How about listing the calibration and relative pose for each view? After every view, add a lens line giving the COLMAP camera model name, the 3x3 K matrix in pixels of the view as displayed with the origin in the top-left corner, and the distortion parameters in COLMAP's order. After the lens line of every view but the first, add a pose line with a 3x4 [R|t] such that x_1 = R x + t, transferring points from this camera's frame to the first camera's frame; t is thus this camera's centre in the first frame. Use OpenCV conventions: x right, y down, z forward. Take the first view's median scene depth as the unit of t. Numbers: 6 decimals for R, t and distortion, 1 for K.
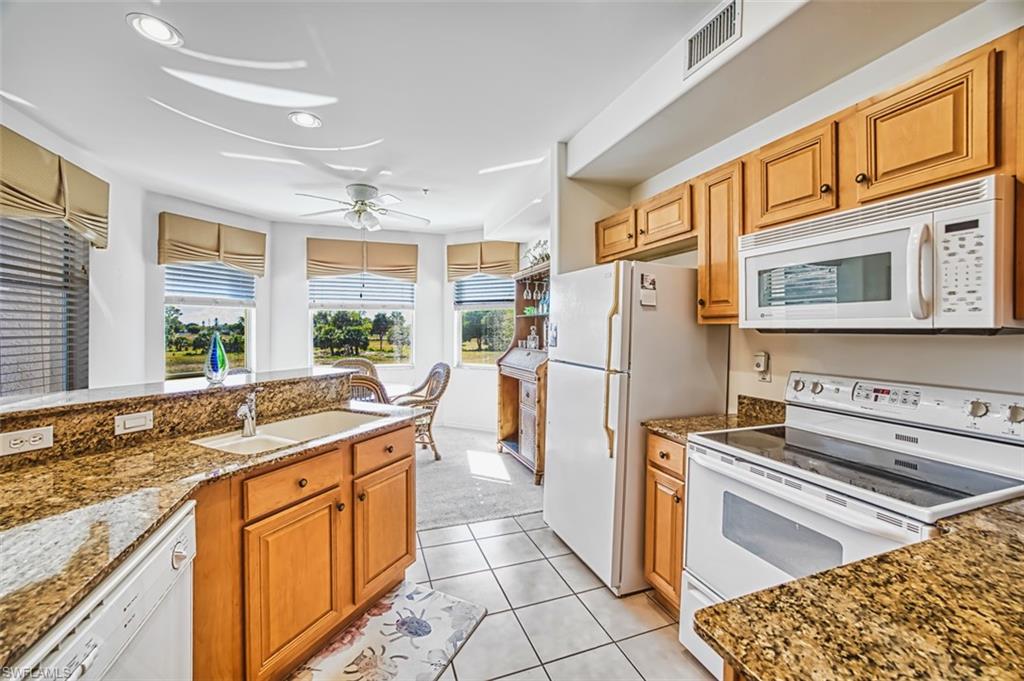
lens RADIAL K [[406.8, 0, 507.5], [0, 406.8, 336.0], [0, 0, 1]] dist [-0.022814, 0.001067]
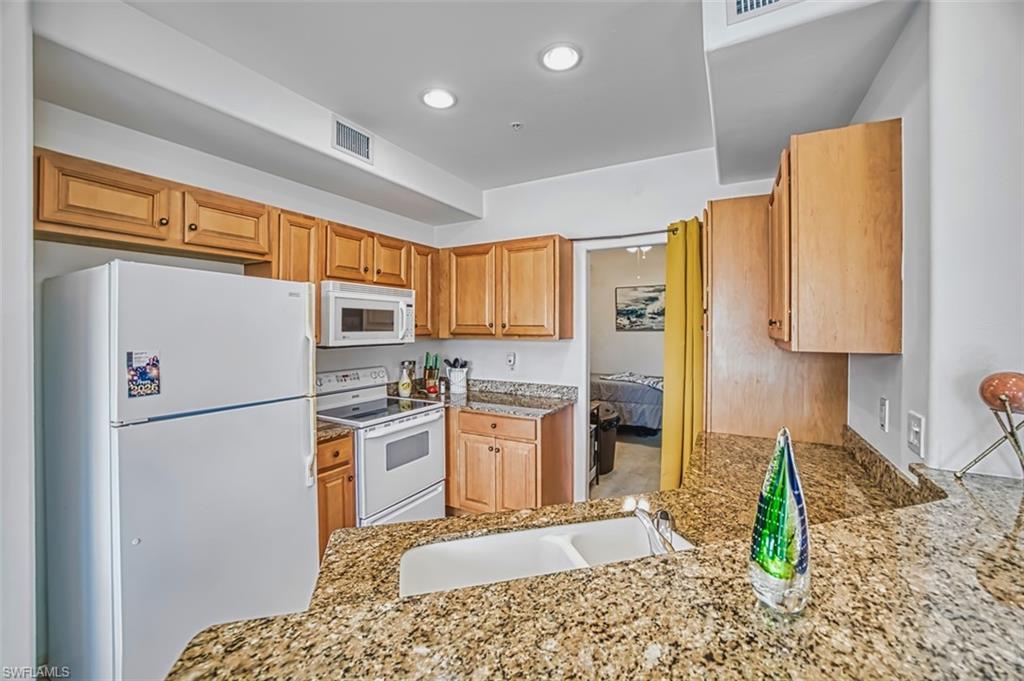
lens RADIAL K [[406.8, 0, 506.8], [0, 406.8, 328.2], [0, 0, 1]] dist [-0.022814, 0.001067]
pose [[-0.656679, -0.012920, 0.754060, -0.852354], [-0.001040, 0.999868, 0.016225, -0.101520], [-0.754170, 0.009871, -0.656605, 1.404038]]
